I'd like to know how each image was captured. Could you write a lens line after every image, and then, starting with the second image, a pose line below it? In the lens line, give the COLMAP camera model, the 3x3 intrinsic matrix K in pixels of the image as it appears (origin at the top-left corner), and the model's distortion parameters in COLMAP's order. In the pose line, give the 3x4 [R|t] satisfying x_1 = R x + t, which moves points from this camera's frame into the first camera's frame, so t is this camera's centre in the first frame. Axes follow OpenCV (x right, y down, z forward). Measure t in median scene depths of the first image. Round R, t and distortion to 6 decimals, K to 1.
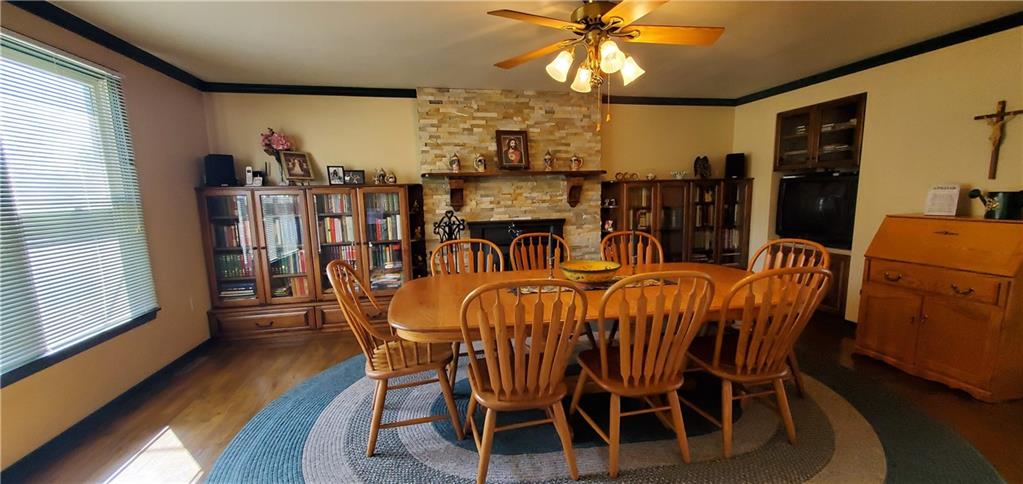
lens RADIAL K [[403.0, 0, 514.1], [0, 403.0, 243.5], [0, 0, 1]] dist [0.001247, -0.000473]
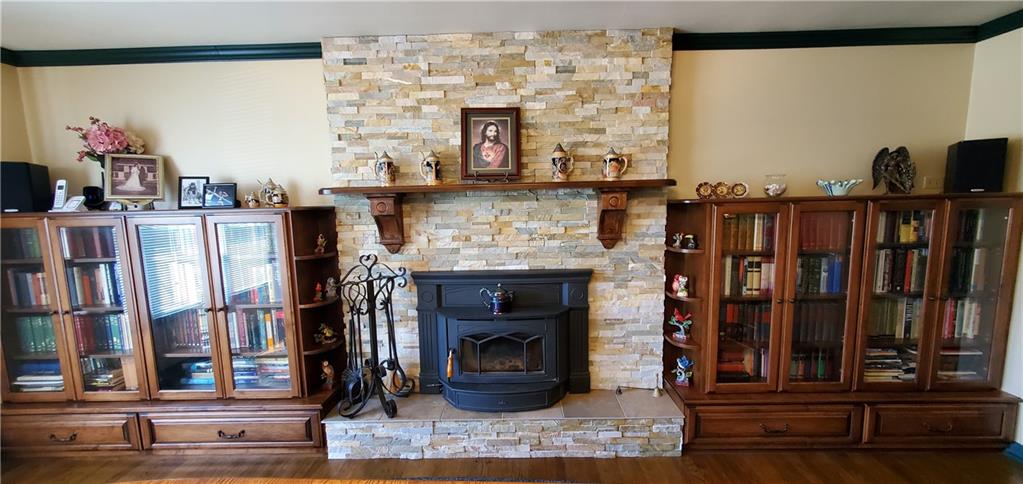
lens RADIAL K [[403.0, 0, 512.5], [0, 403.0, 244.5], [0, 0, 1]] dist [0.001247, -0.000473]
pose [[0.973691, 0.029809, -0.225912, 0.148352], [-0.029636, 0.999552, 0.004161, -0.097382], [0.225935, 0.002643, 0.974139, 0.471036]]
